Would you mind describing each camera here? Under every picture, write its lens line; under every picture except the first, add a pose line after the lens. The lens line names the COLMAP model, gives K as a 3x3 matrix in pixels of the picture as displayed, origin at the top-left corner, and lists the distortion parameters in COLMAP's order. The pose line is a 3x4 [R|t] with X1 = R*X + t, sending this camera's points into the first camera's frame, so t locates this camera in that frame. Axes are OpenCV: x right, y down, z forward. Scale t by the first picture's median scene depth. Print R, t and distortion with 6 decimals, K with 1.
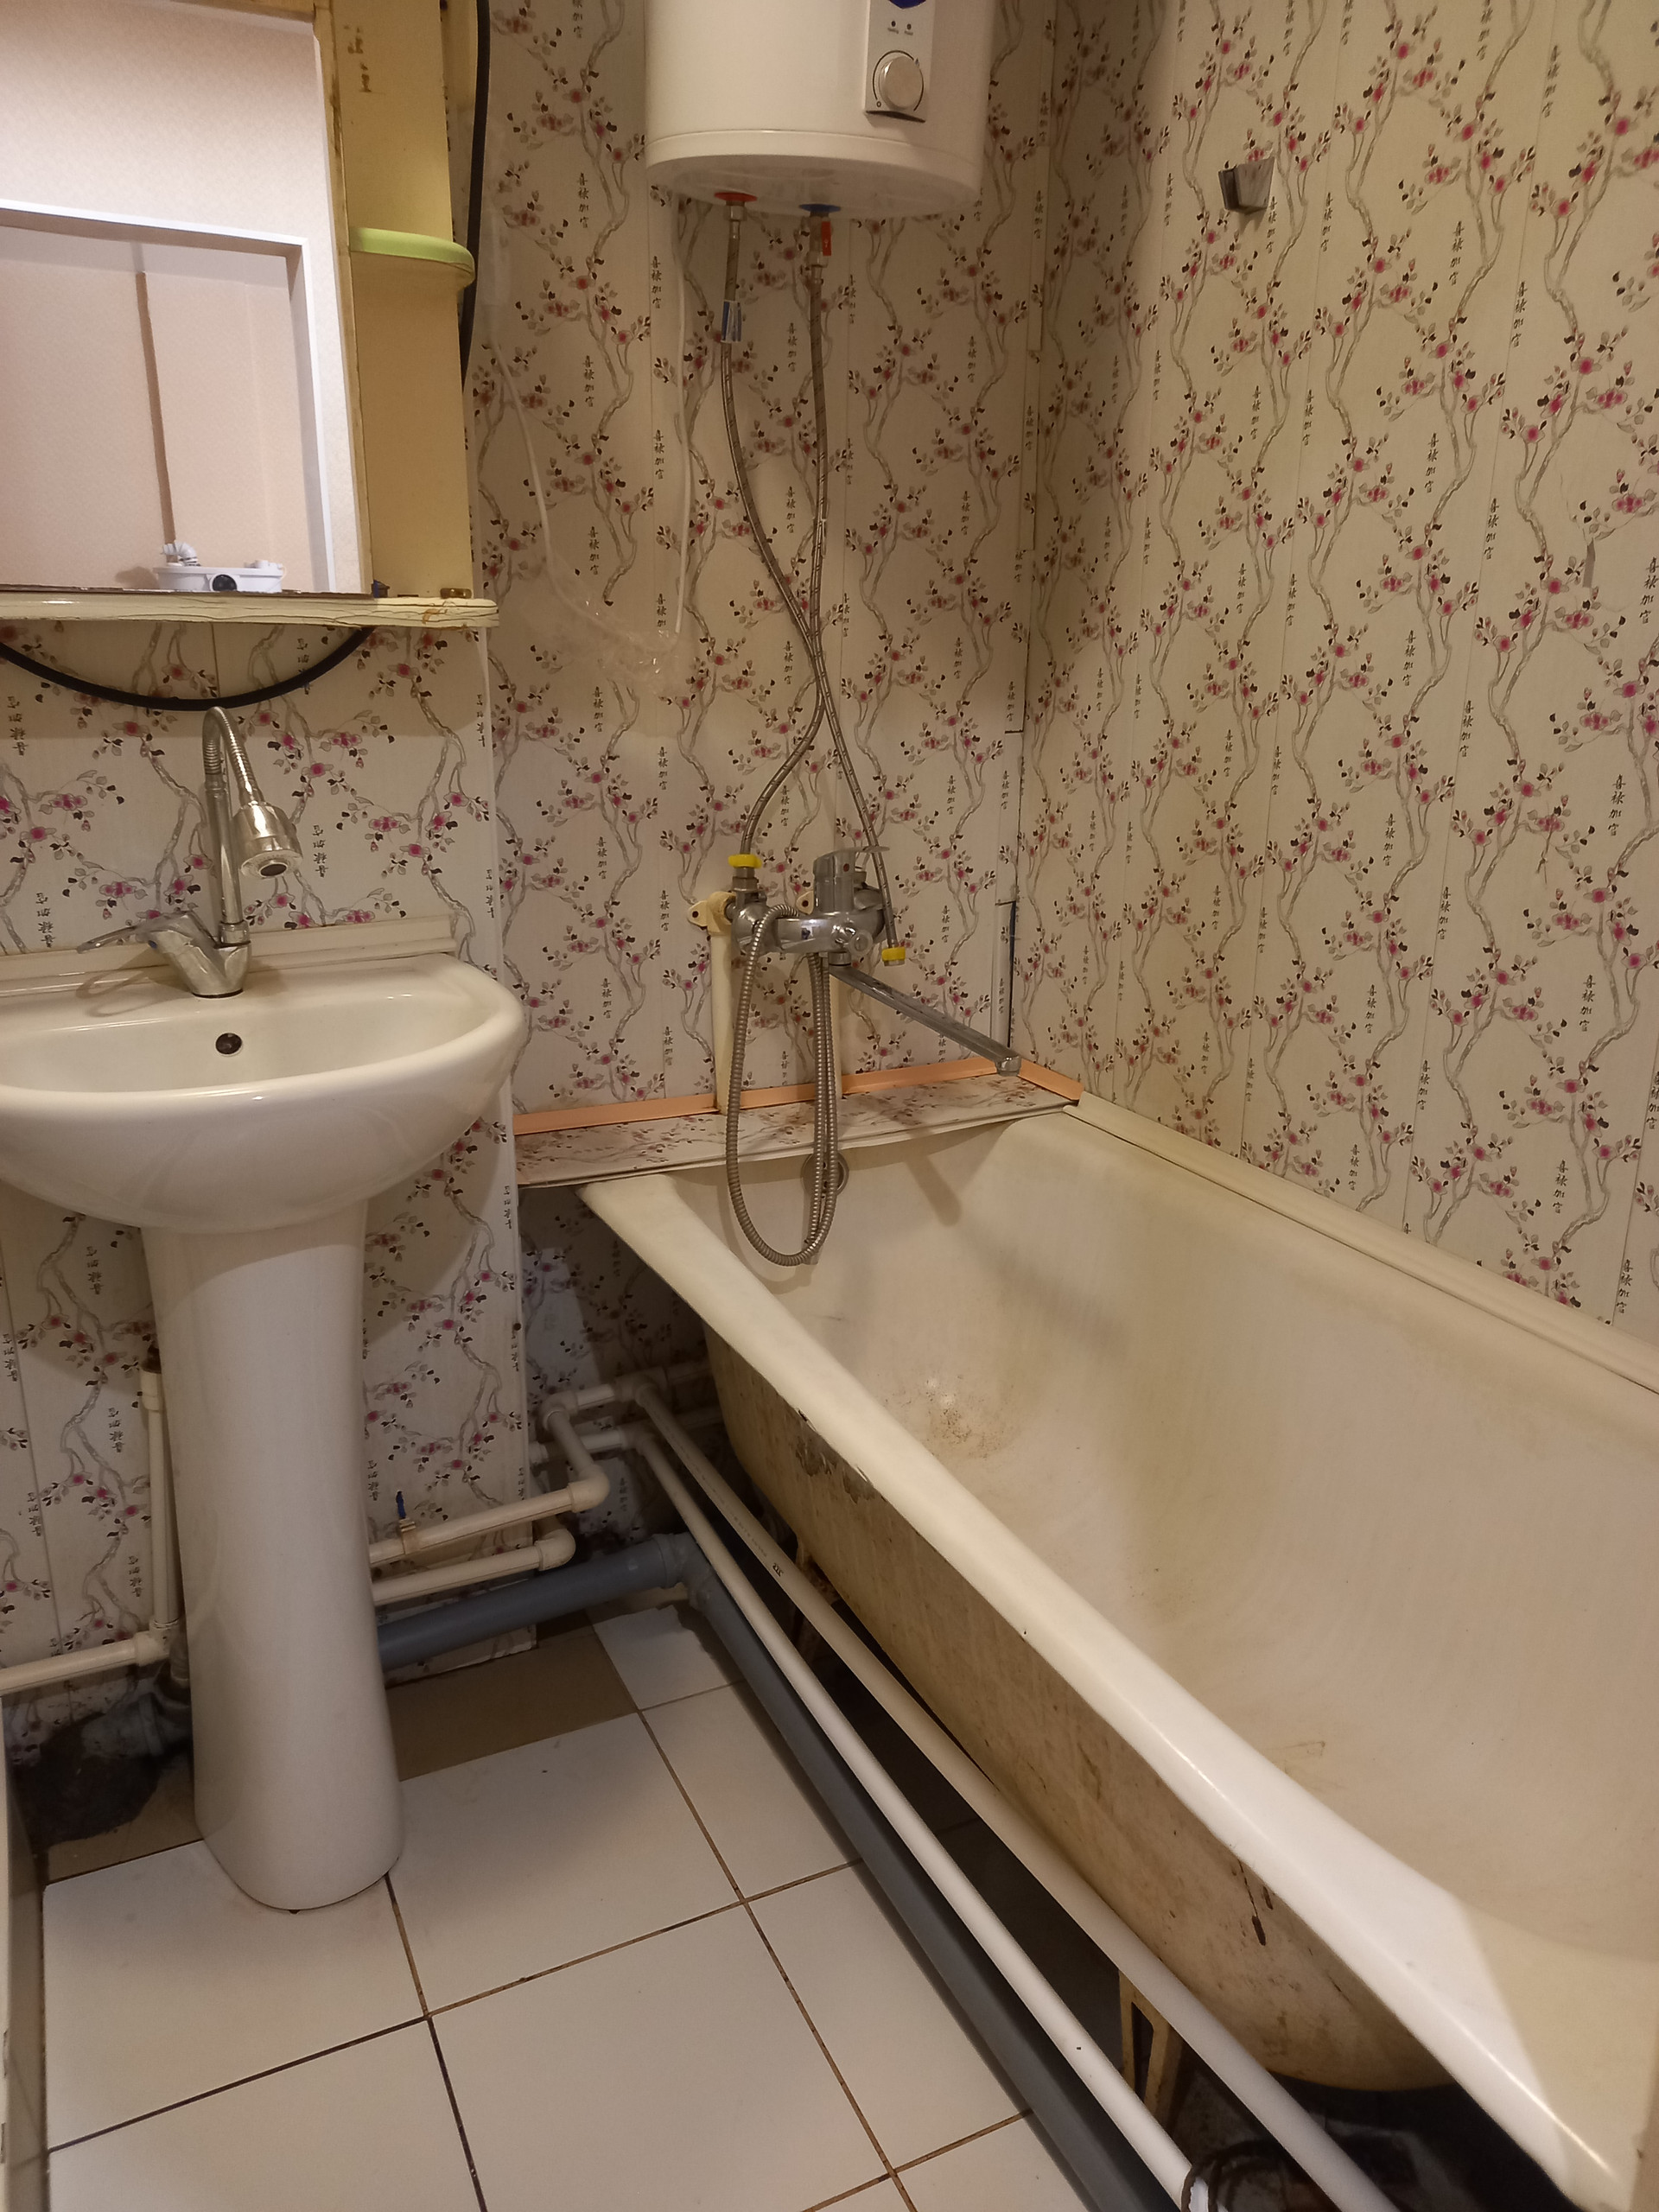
lens RADIAL K [[1624.2, 0, 831.7], [0, 1624.2, 1107.8], [0, 0, 1]] dist [0.060639, -0.055909]
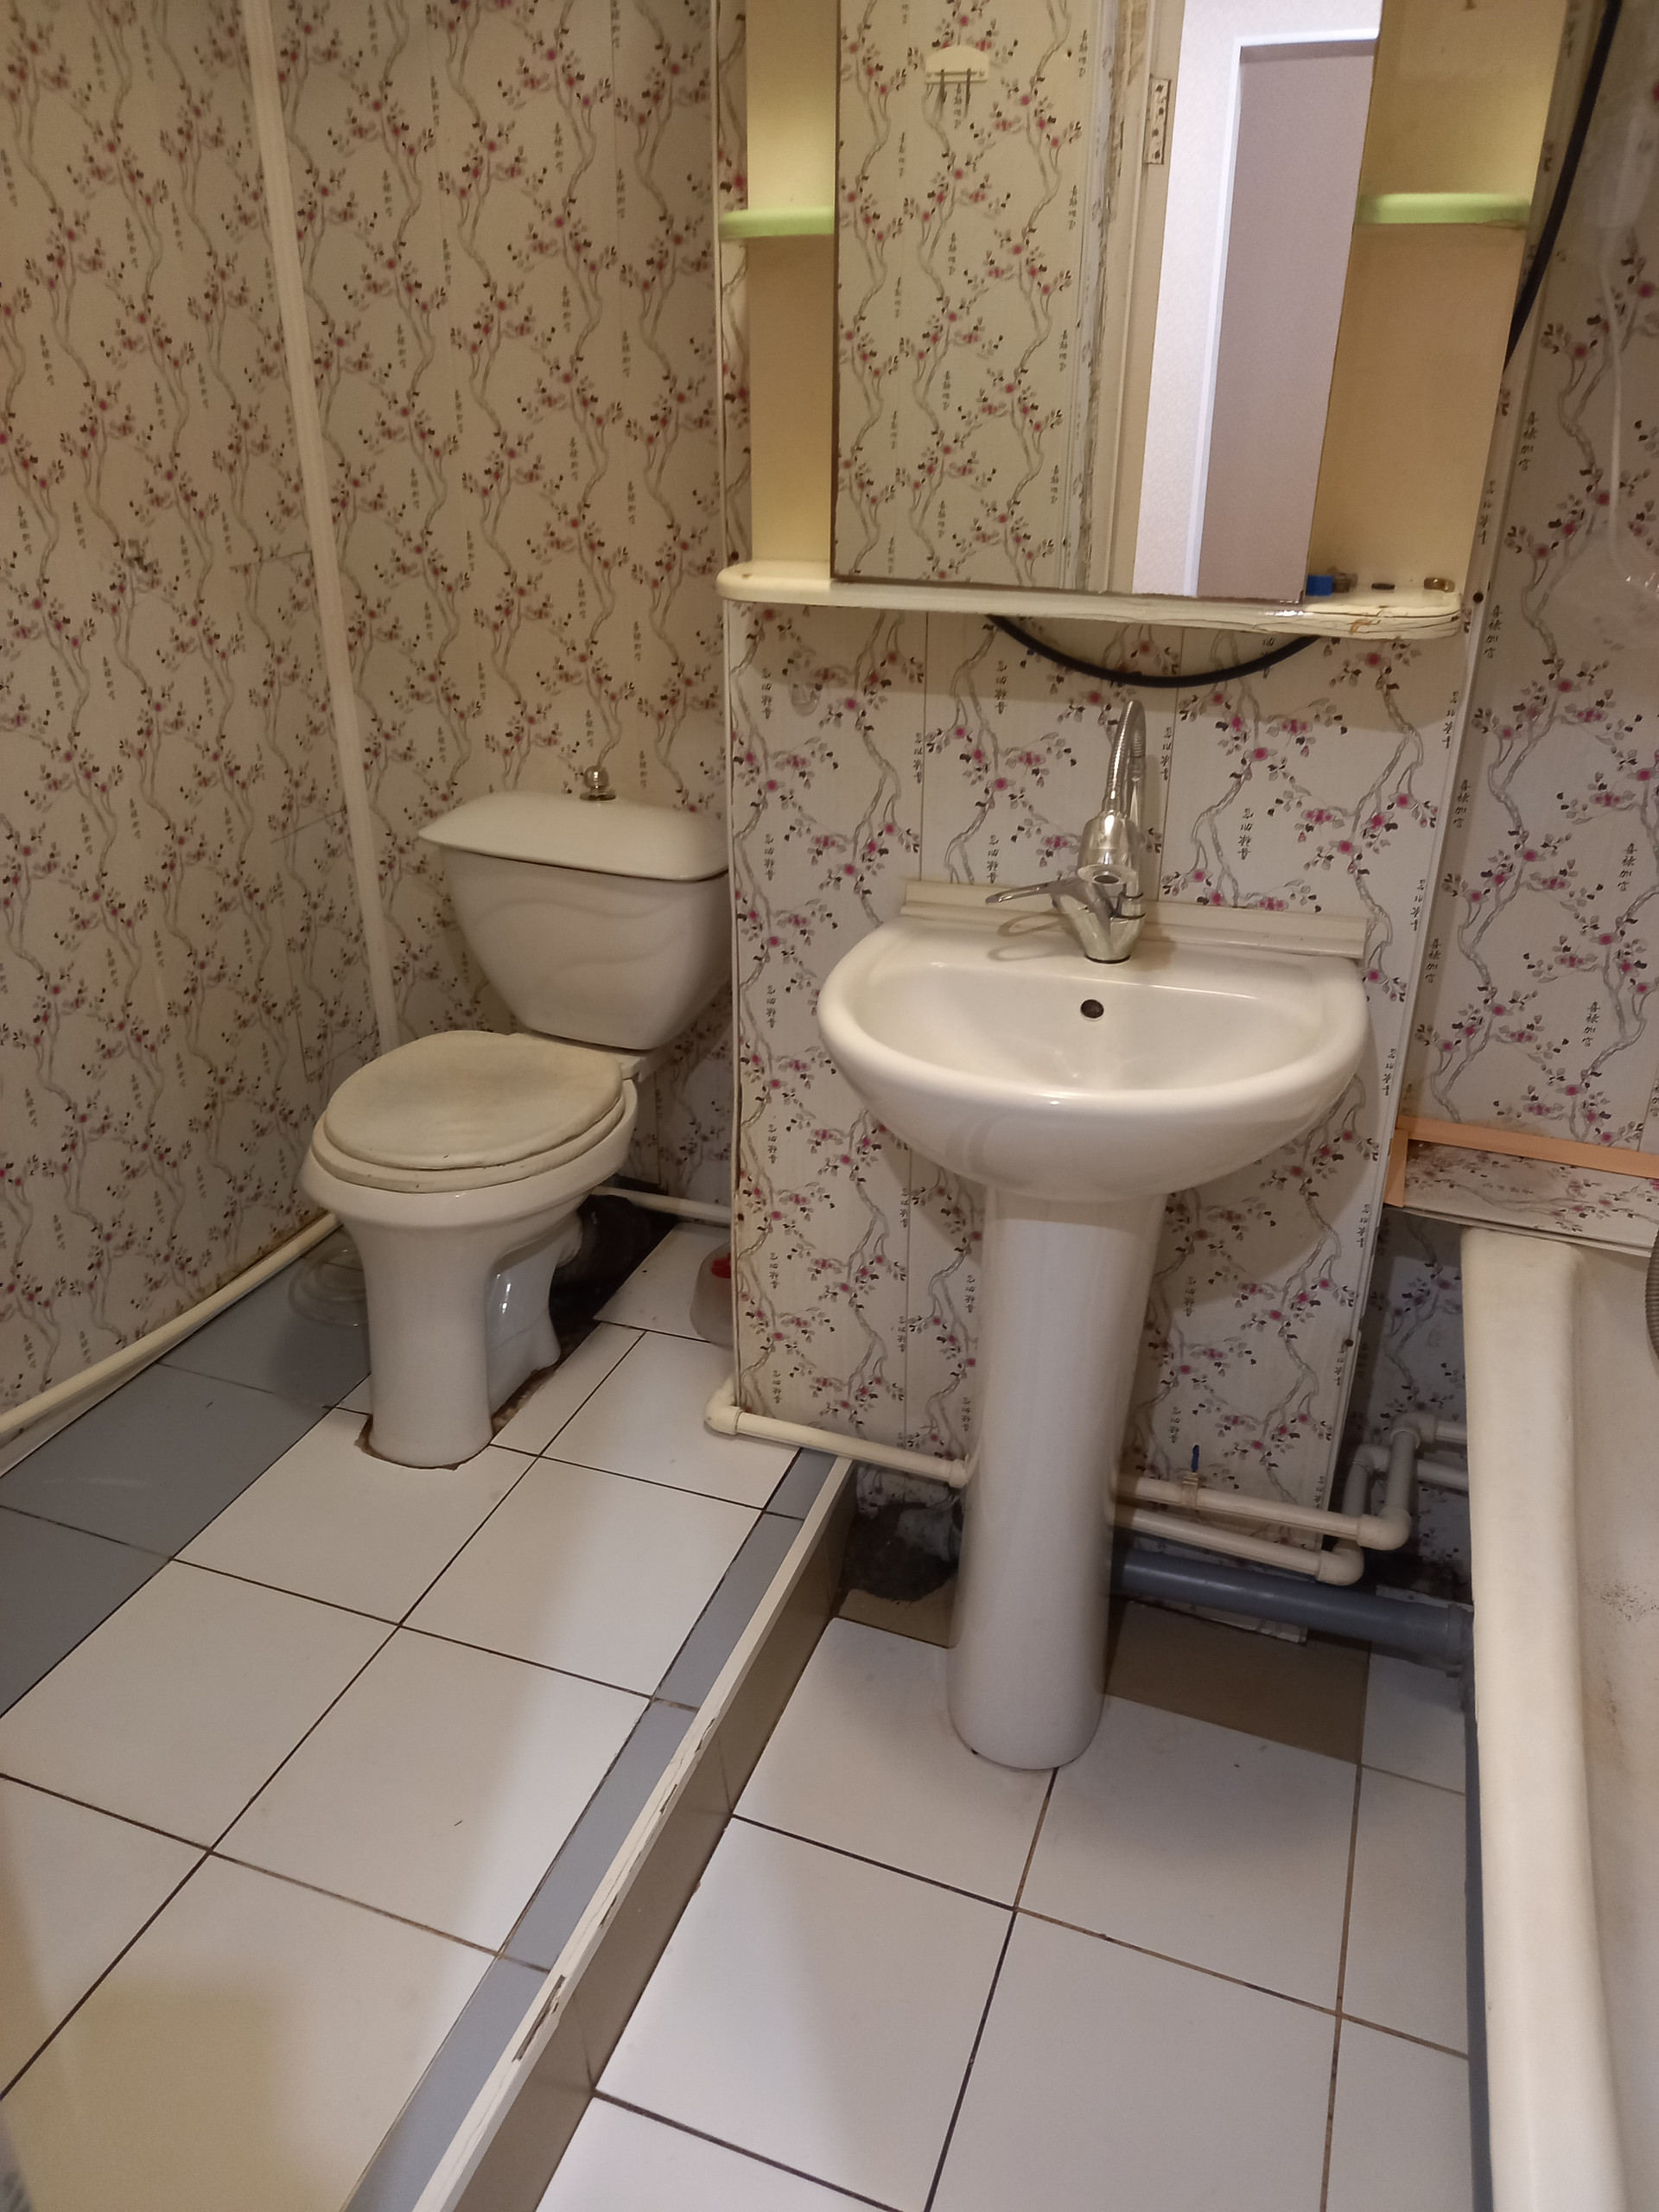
lens RADIAL K [[1624.2, 0, 820.0], [0, 1624.2, 1101.6], [0, 0, 1]] dist [0.060639, -0.055909]
pose [[0.685180, 0.303045, -0.662339, 0.210959], [-0.212402, 0.952947, 0.216282, -0.160412], [0.696717, -0.007510, 0.717307, 0.111877]]
